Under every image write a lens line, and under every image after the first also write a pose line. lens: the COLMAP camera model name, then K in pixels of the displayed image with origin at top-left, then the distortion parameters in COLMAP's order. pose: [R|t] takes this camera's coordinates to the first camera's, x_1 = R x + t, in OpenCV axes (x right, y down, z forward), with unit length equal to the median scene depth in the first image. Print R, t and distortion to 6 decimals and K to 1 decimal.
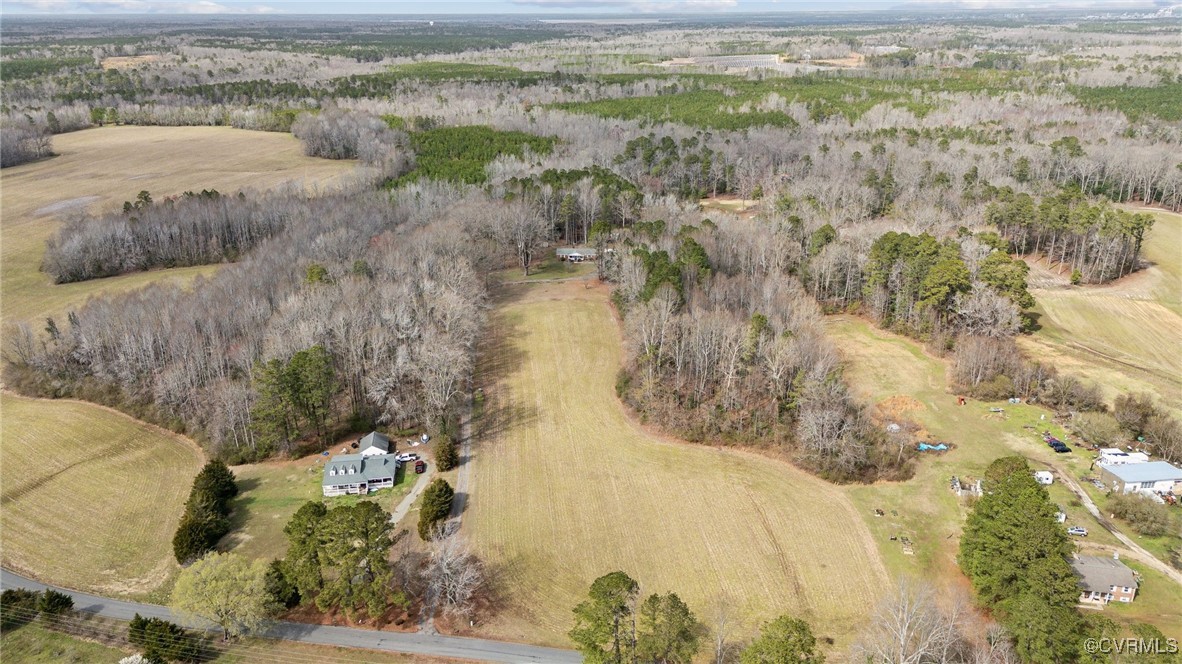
lens RADIAL K [[868.5, 0, 589.7], [0, 868.5, 331.0], [0, 0, 1]] dist [0.067230, -0.063655]
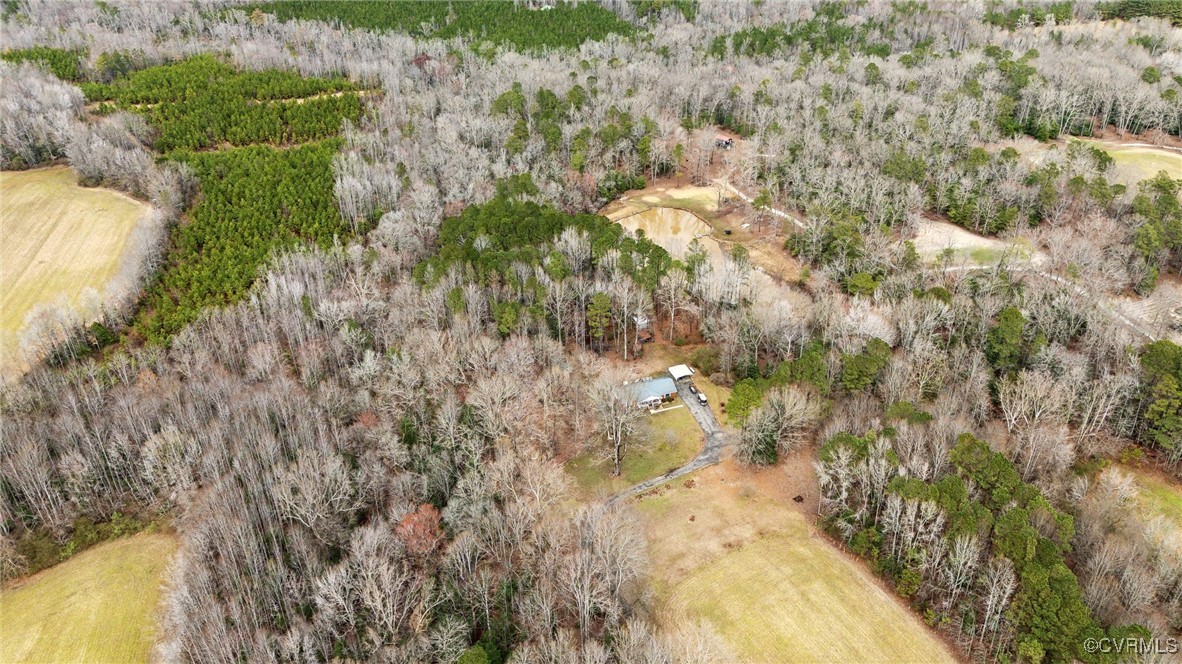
lens RADIAL K [[868.5, 0, 593.6], [0, 868.5, 335.7], [0, 0, 1]] dist [0.067230, -0.063655]
pose [[0.920089, -0.213261, 0.328566, -0.248862], [0.146153, 0.965133, 0.217160, -0.270998], [-0.363422, -0.151785, 0.919177, 0.412618]]
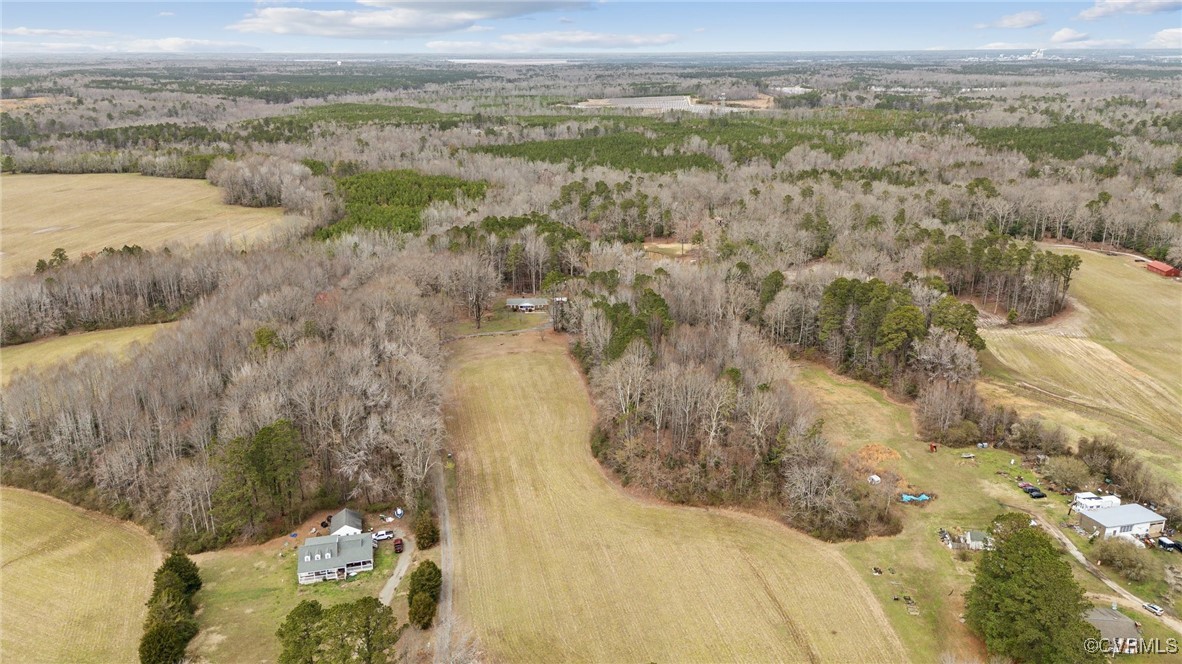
lens RADIAL K [[868.5, 0, 590.7], [0, 868.5, 331.5], [0, 0, 1]] dist [0.067230, -0.063655]
pose [[0.994856, -0.028688, 0.097151, -0.038572], [0.032549, 0.998732, -0.038399, -0.017163], [-0.095926, 0.041363, 0.994529, 0.014432]]
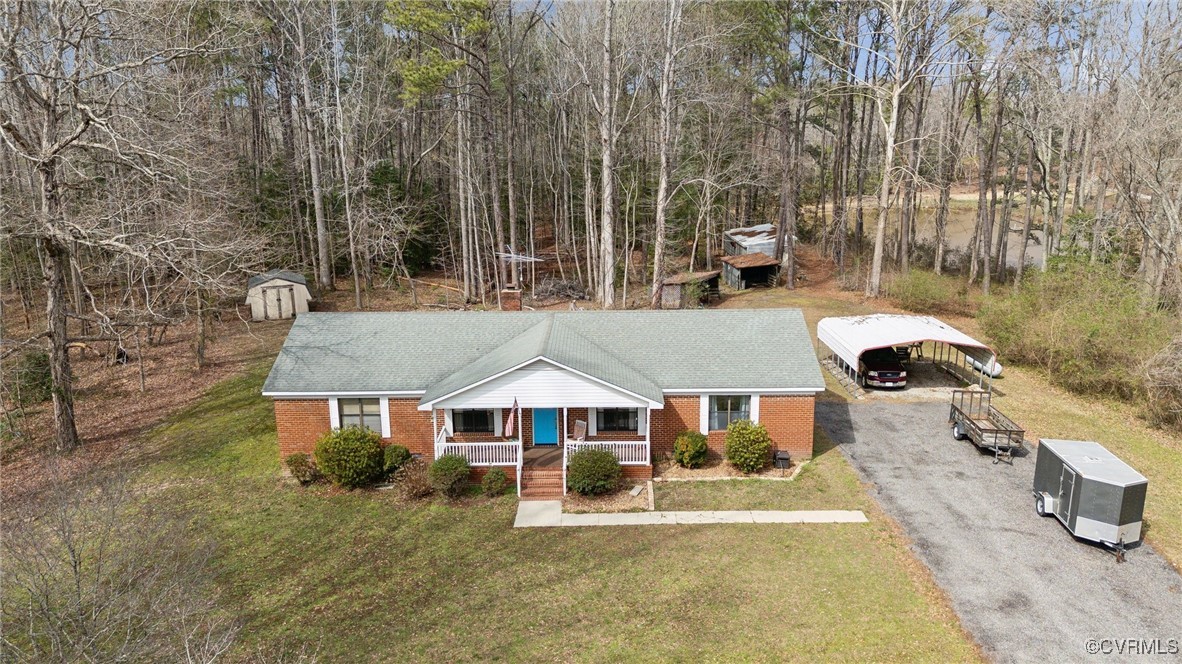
lens RADIAL K [[868.5, 0, 591.3], [0, 868.5, 336.0], [0, 0, 1]] dist [0.067230, -0.063655]
pose [[0.997821, -0.021335, 0.062436, -0.015978], [0.028341, 0.993126, -0.113568, -0.081902], [-0.059584, 0.115090, 0.991566, 0.898451]]
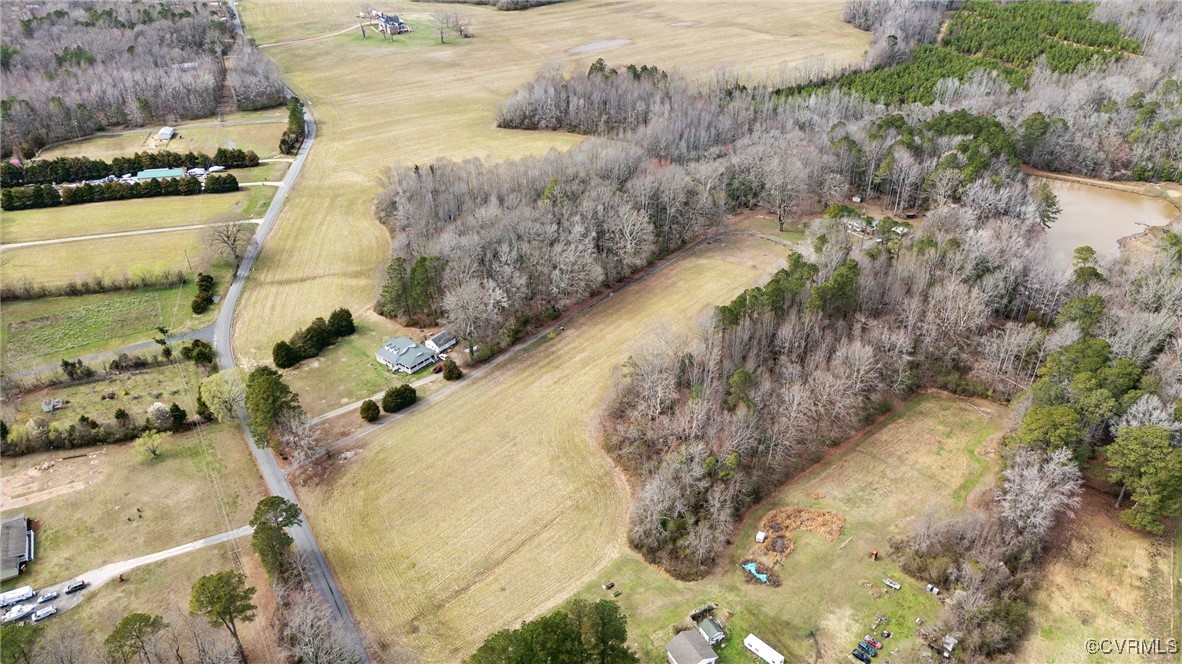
lens RADIAL K [[868.5, 0, 593.0], [0, 868.5, 335.4], [0, 0, 1]] dist [0.067230, -0.063655]
pose [[0.680260, 0.398689, -0.615056, 0.417819], [-0.249424, 0.914962, 0.317227, -0.202232], [0.689227, -0.062387, 0.721854, 0.092704]]
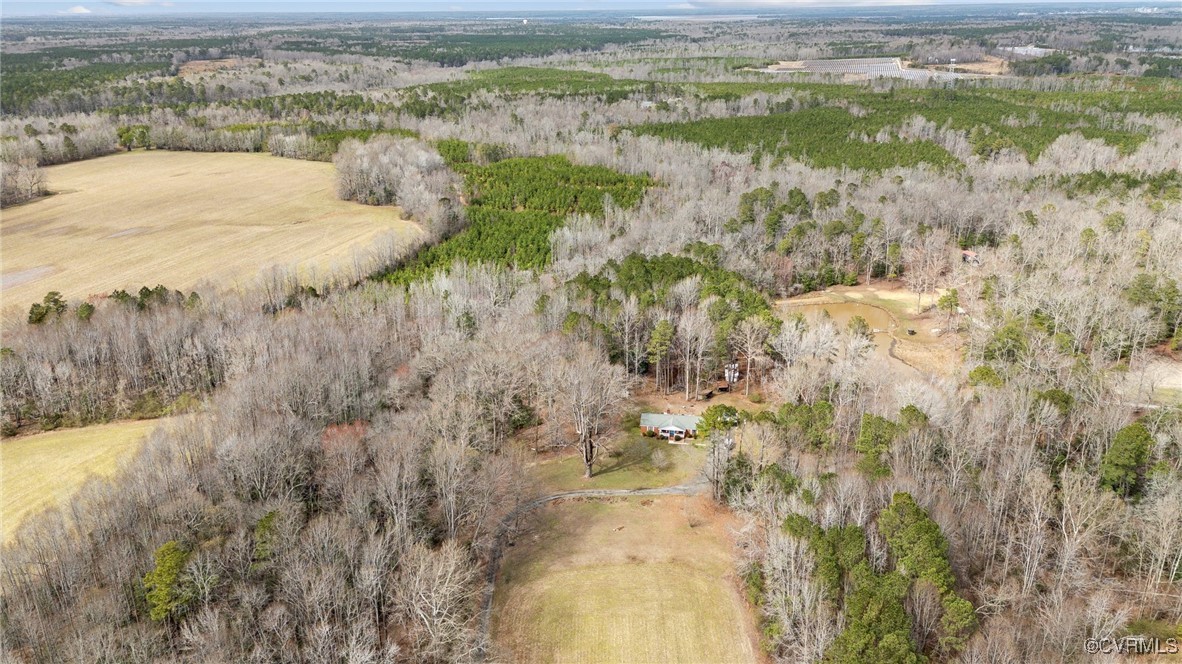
lens RADIAL K [[868.5, 0, 595.3], [0, 868.5, 330.2], [0, 0, 1]] dist [0.067230, -0.063655]
pose [[0.995286, 0.029457, -0.092403, -0.014976], [-0.029160, 0.999564, 0.004554, -0.153946], [0.092497, -0.001838, 0.995711, 0.367247]]
